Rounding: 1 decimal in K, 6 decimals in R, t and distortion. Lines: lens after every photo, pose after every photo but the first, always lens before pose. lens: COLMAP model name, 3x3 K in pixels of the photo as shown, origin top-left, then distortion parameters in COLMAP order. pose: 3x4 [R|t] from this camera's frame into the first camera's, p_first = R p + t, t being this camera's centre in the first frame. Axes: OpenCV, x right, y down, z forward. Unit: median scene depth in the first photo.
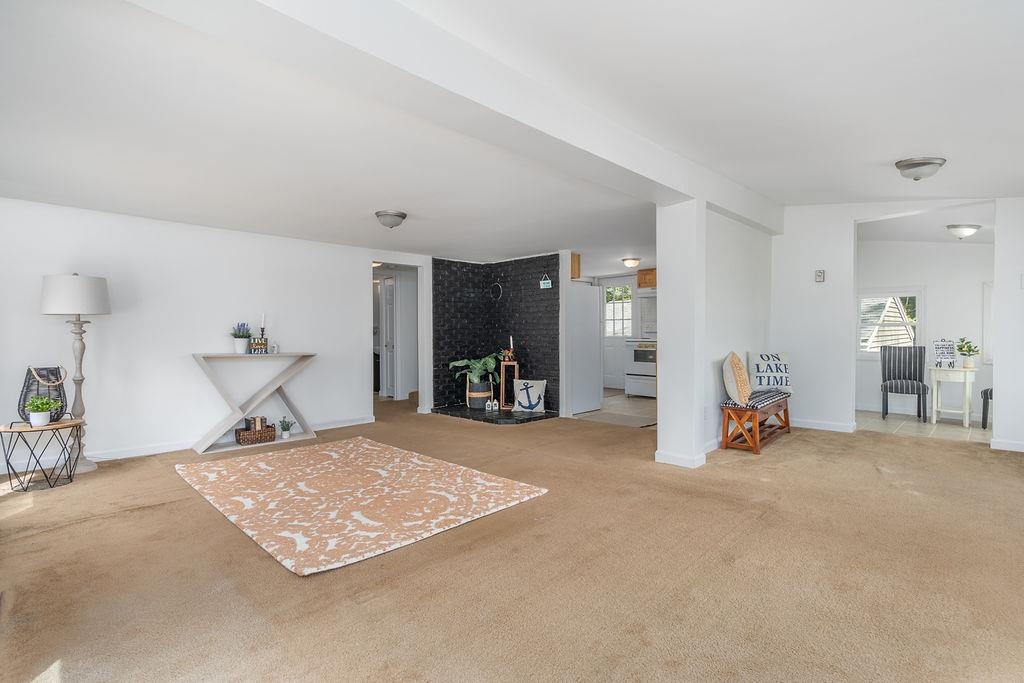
lens RADIAL K [[473.9, 0, 513.5], [0, 473.9, 338.6], [0, 0, 1]] dist [0.004845, 0.000533]
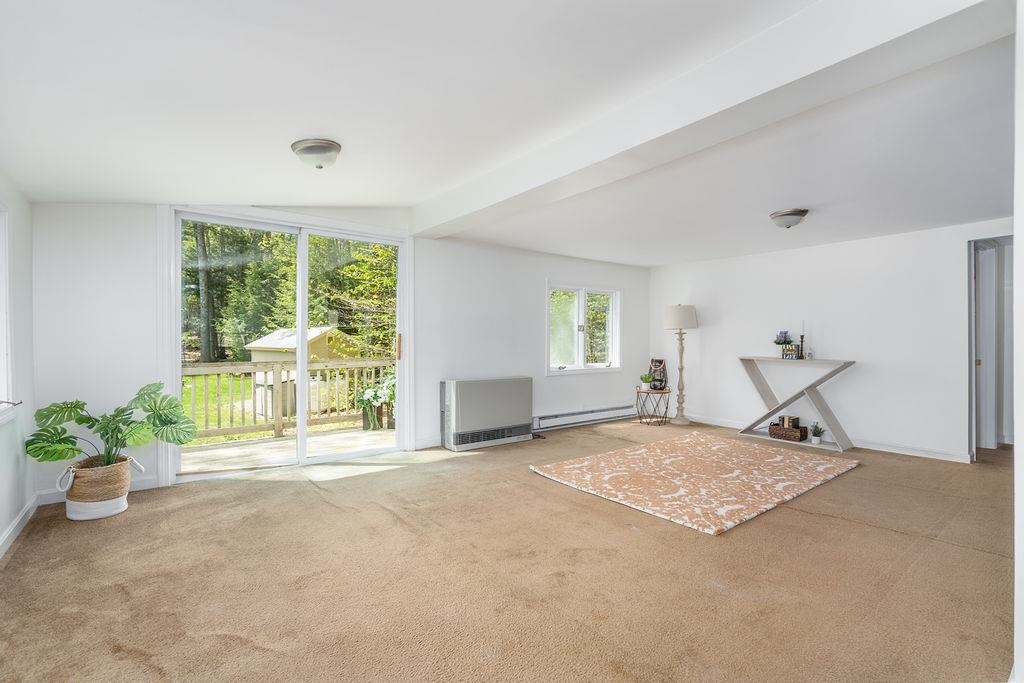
lens RADIAL K [[465.4, 0, 512.0], [0, 465.4, 341.5], [0, 0, 1]] dist [-0.000369, 0.000067]
pose [[-0.126862, 0.008488, -0.991884, 0.613373], [-0.007722, 0.999925, 0.009545, -0.013585], [0.991890, 0.008871, -0.126787, 0.498337]]
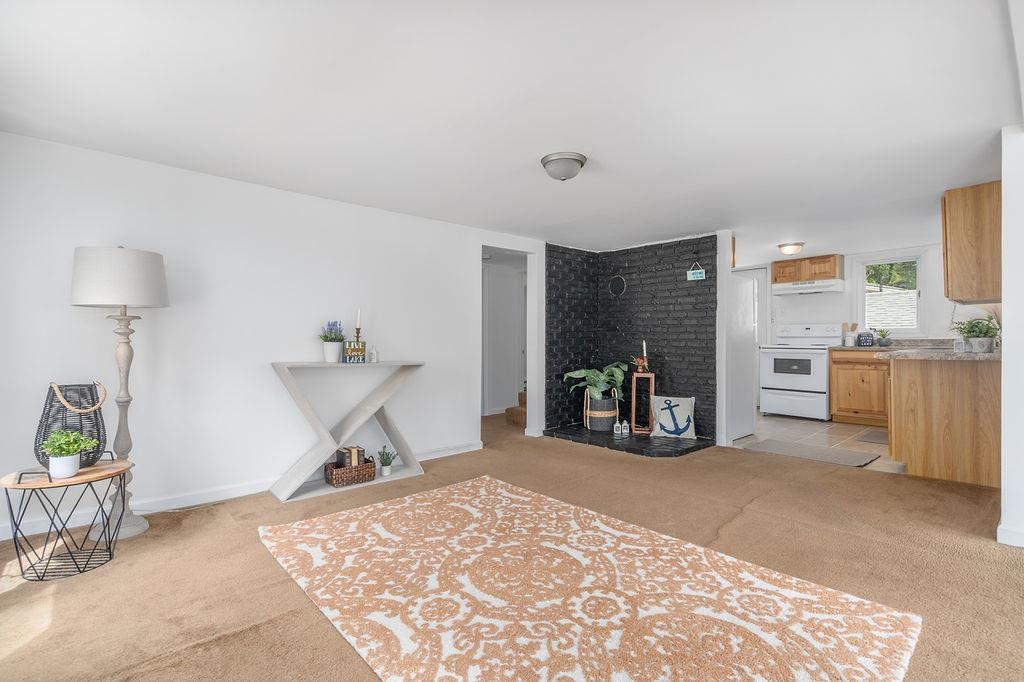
lens RADIAL K [[465.4, 0, 512.0], [0, 465.4, 341.0], [0, 0, 1]] dist [-0.000369, 0.000067]
pose [[0.998506, 0.004548, -0.054446, -0.251625], [-0.004838, 0.999975, -0.005191, 0.000311], [0.054421, 0.005447, 0.998503, 0.284609]]
